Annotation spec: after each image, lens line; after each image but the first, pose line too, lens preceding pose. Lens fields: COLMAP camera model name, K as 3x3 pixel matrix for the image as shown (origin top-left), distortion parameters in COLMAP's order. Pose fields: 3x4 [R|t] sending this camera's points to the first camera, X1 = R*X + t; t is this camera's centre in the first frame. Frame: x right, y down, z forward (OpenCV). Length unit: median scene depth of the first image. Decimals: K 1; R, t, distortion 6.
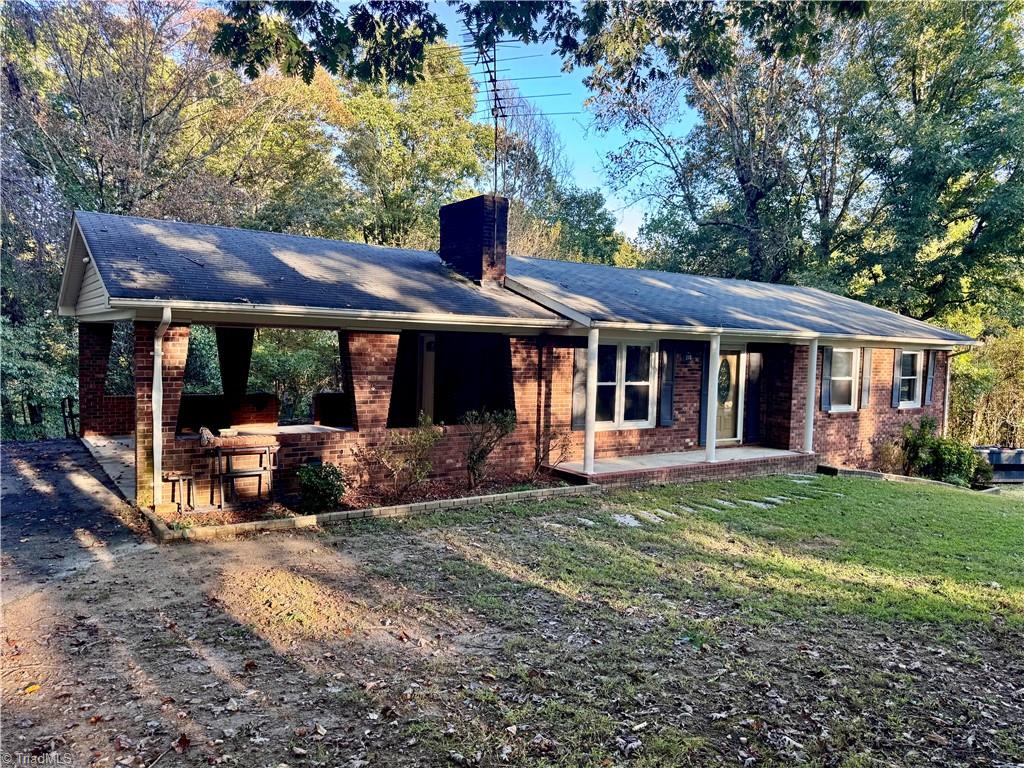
lens RADIAL K [[720.9, 0, 512.0], [0, 720.9, 386.2], [0, 0, 1]] dist [0.065221, 0.000831]
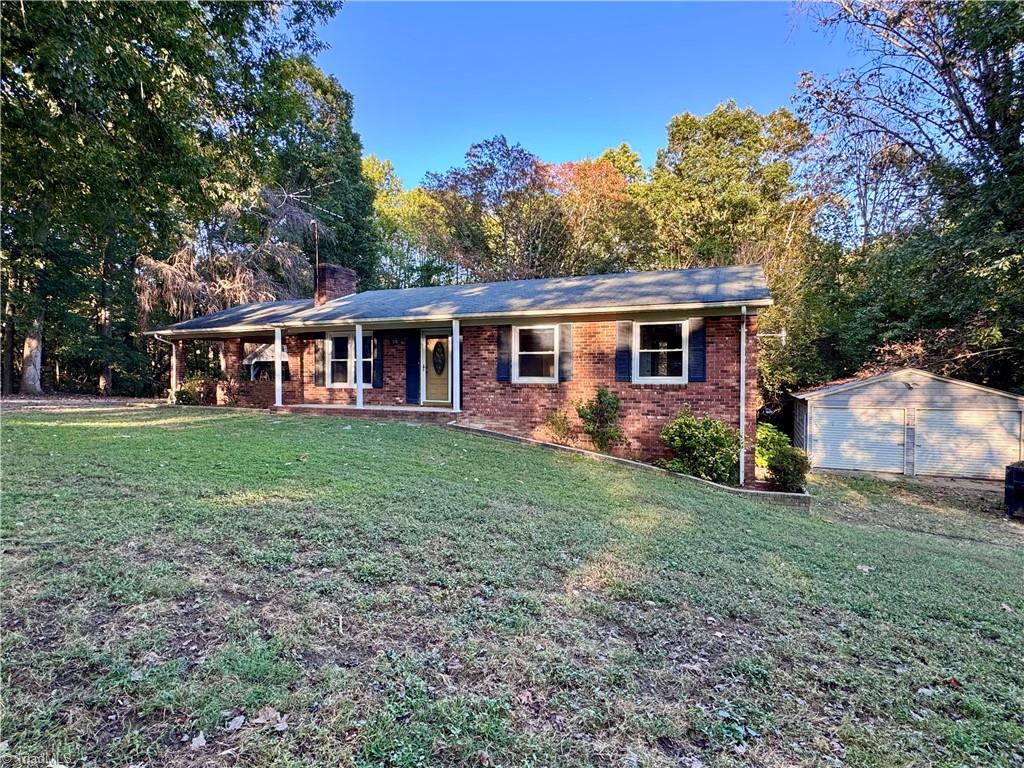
lens RADIAL K [[535.3, 0, 510.3], [0, 535.3, 384.4], [0, 0, 1]] dist [-0.001685, 0.000326]
pose [[0.535492, -0.008051, -0.844502, 1.303493], [-0.032631, 0.999011, -0.030215, 0.074021], [0.843910, 0.043737, 0.534699, 0.639397]]
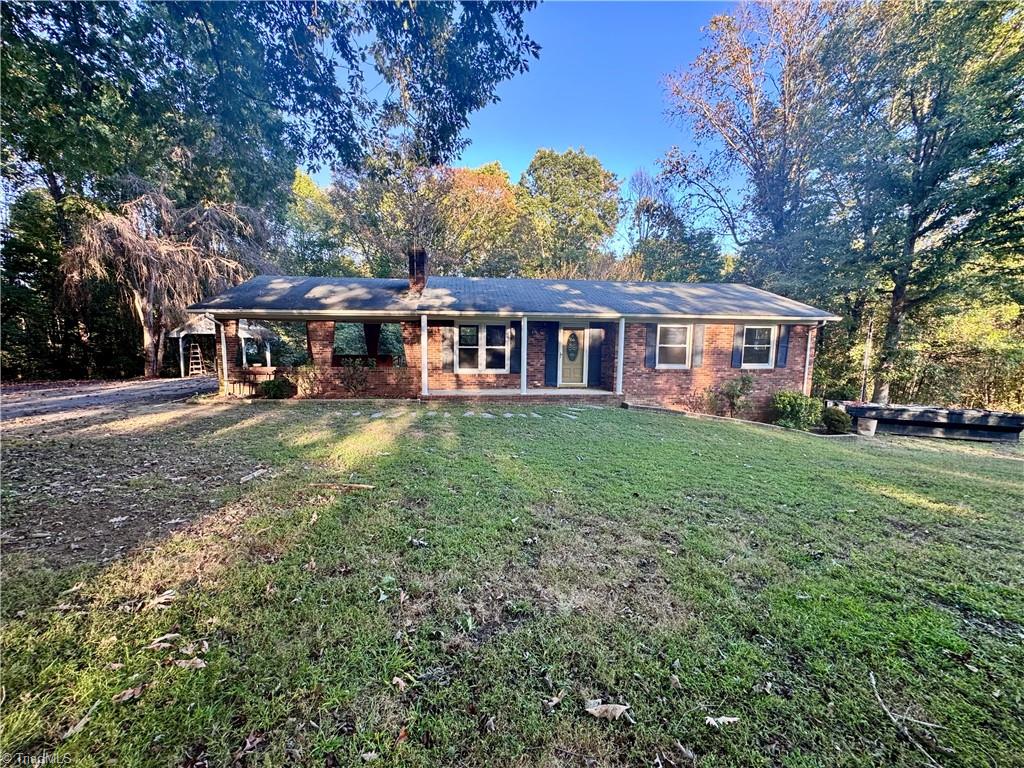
lens RADIAL K [[410.8, 0, 515.6], [0, 410.8, 377.1], [0, 0, 1]] dist [0.001267, 0.000336]
pose [[0.872177, 0.030860, -0.488216, 0.679989], [-0.012473, 0.999087, 0.040870, 0.026491], [0.489031, -0.029556, 0.871766, 0.169610]]
